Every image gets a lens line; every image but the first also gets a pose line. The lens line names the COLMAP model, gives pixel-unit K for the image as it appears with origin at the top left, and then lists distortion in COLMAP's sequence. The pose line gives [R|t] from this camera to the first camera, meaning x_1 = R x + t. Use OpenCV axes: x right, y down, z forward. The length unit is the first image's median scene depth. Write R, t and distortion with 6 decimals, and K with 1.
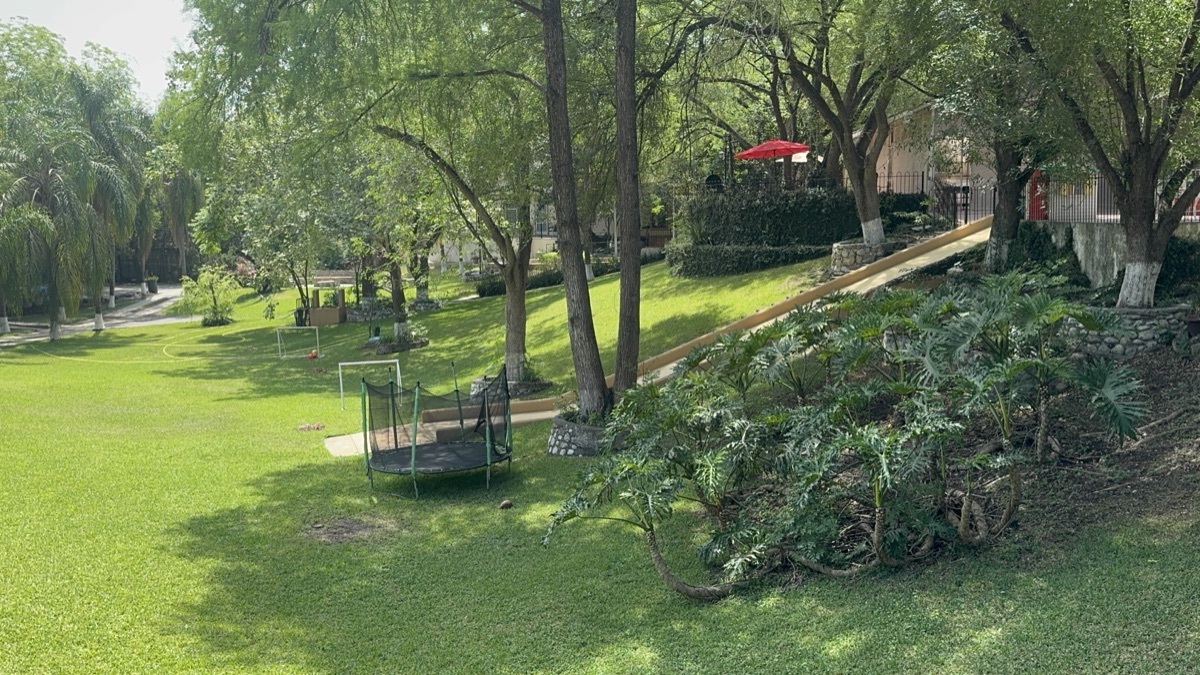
lens RADIAL K [[1090.5, 0, 603.4], [0, 1090.5, 341.2], [0, 0, 1]] dist [0.192705, -0.396512]
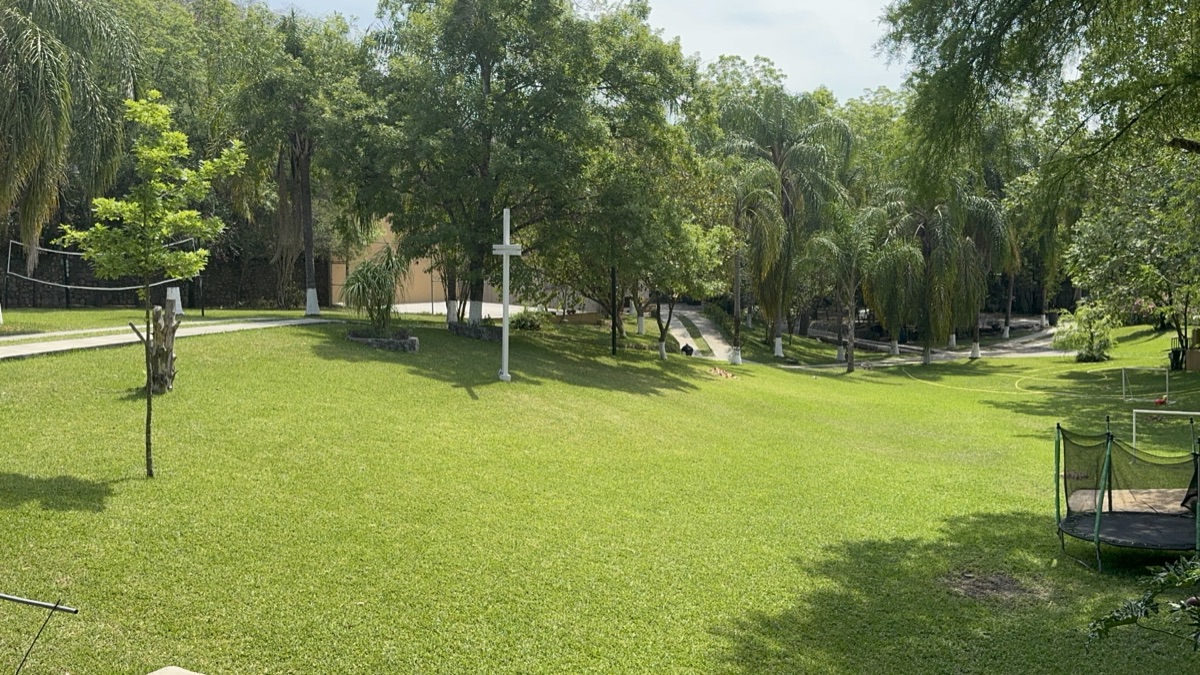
lens RADIAL K [[1079.5, 0, 577.4], [0, 1079.5, 340.8], [0, 0, 1]] dist [0.192415, -0.360397]
pose [[0.674667, 0.056674, -0.735944, 0.104942], [-0.078397, 0.996910, 0.004901, -0.004594], [0.733947, 0.054389, 0.677025, 0.066234]]
